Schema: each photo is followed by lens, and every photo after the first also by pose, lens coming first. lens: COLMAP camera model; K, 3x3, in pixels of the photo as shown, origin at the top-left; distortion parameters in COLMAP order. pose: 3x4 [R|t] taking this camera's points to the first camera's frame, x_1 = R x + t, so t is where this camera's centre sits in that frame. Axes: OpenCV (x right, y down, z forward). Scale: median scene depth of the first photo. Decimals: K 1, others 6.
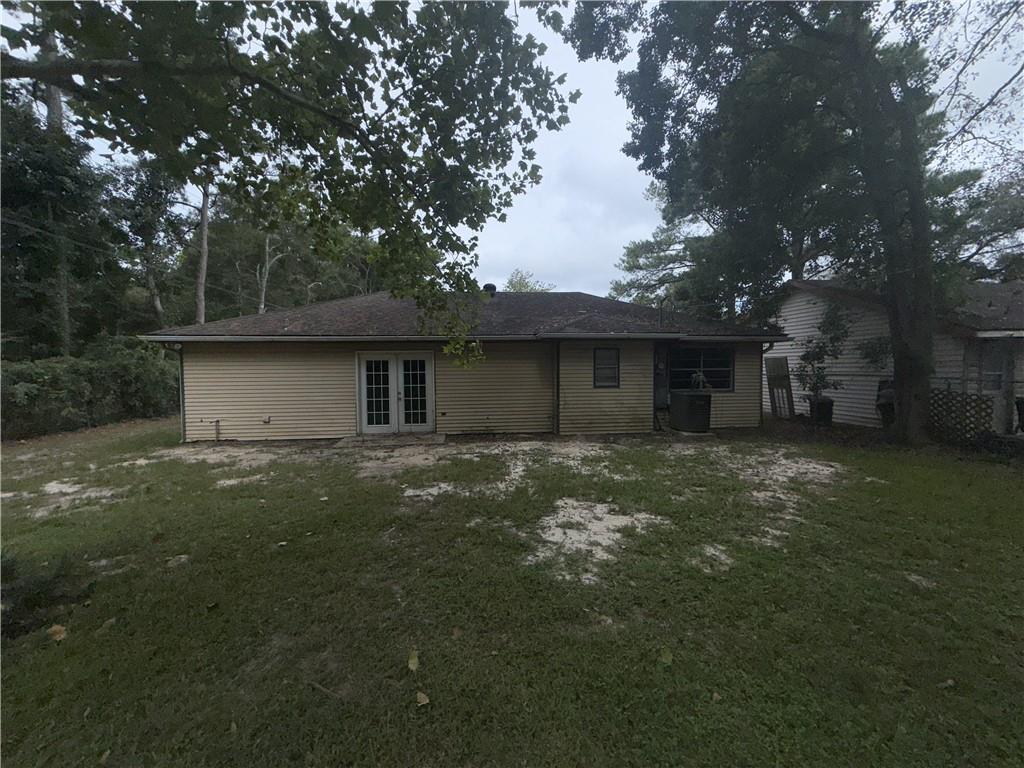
lens RADIAL K [[409.1, 0, 511.6], [0, 409.1, 383.6], [0, 0, 1]] dist [0.000962, -0.000518]
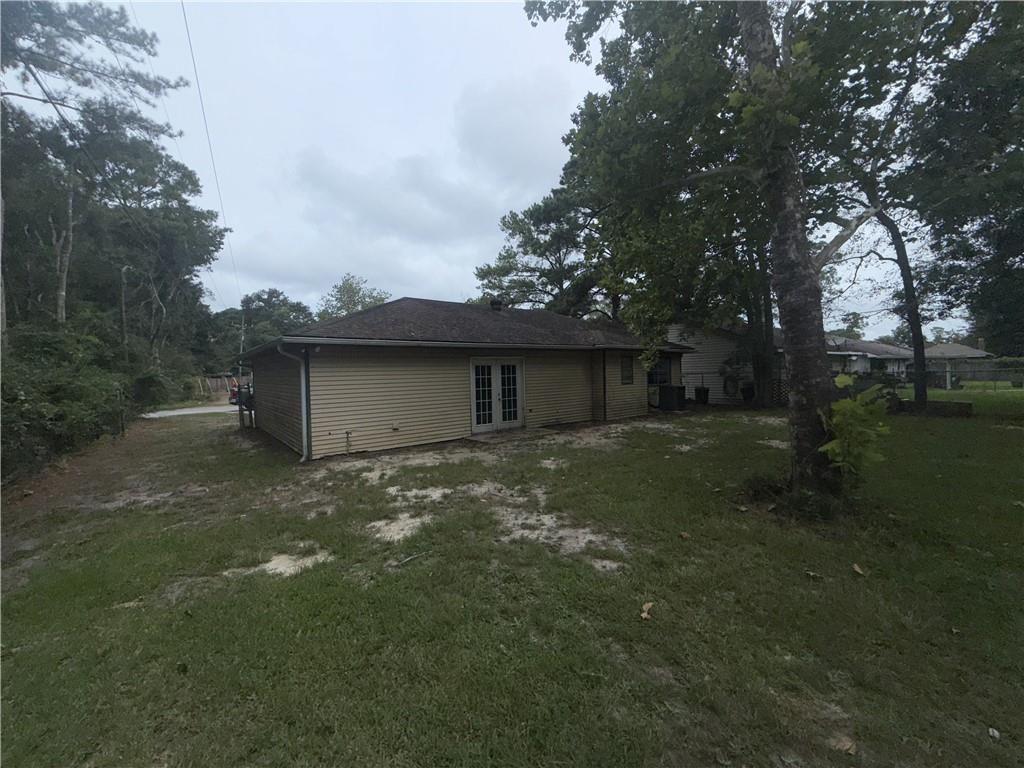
lens RADIAL K [[409.1, 0, 511.3], [0, 409.1, 387.5], [0, 0, 1]] dist [0.000962, -0.000518]
pose [[0.837280, -0.033069, 0.545773, -0.865452], [0.043041, 0.999058, -0.005497, 0.011866], [-0.545077, 0.028093, 0.837915, 0.038127]]
